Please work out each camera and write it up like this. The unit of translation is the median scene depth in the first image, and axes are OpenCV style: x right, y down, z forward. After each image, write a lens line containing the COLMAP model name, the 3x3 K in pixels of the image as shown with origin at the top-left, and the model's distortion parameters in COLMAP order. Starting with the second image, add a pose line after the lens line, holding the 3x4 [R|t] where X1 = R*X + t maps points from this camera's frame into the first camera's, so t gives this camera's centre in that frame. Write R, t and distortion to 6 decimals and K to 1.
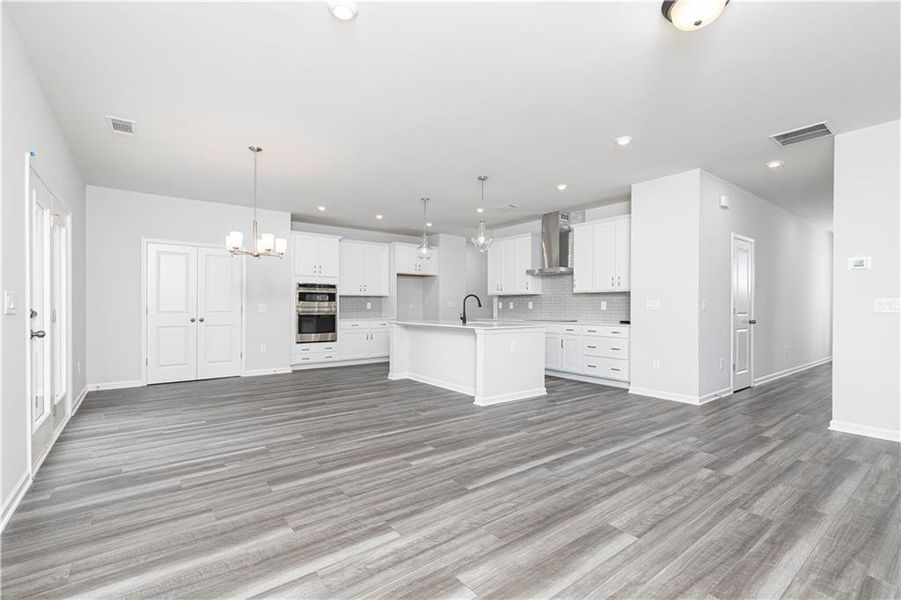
lens RADIAL K [[409.4, 0, 450.4], [0, 409.4, 302.6], [0, 0, 1]] dist [0.009755, -0.003358]
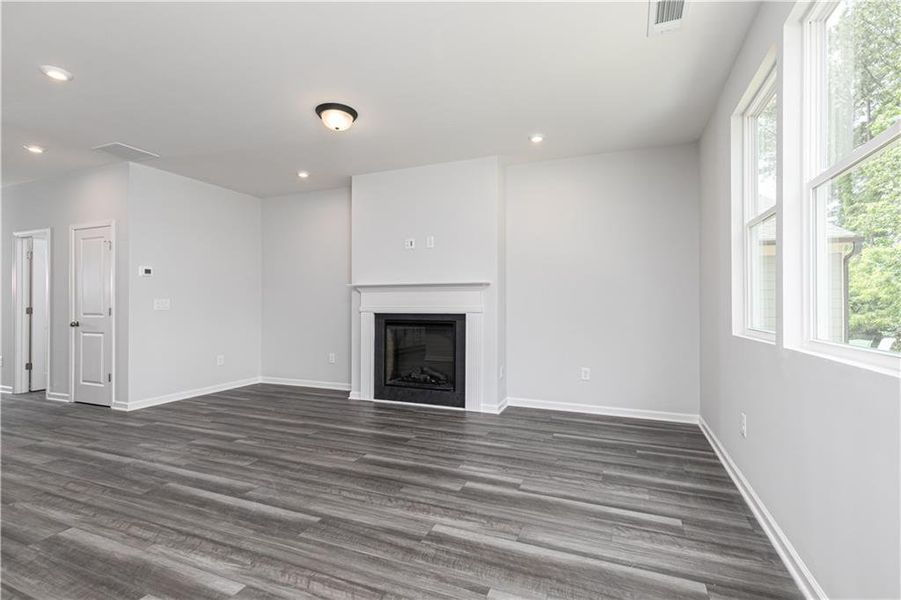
lens RADIAL K [[409.4, 0, 454.1], [0, 409.4, 301.2], [0, 0, 1]] dist [0.009755, -0.003358]
pose [[-0.506455, 0.004786, 0.862253, -0.523100], [-0.005348, 0.999948, -0.008691, -0.000385], [-0.862250, -0.009013, -0.506404, 0.738766]]
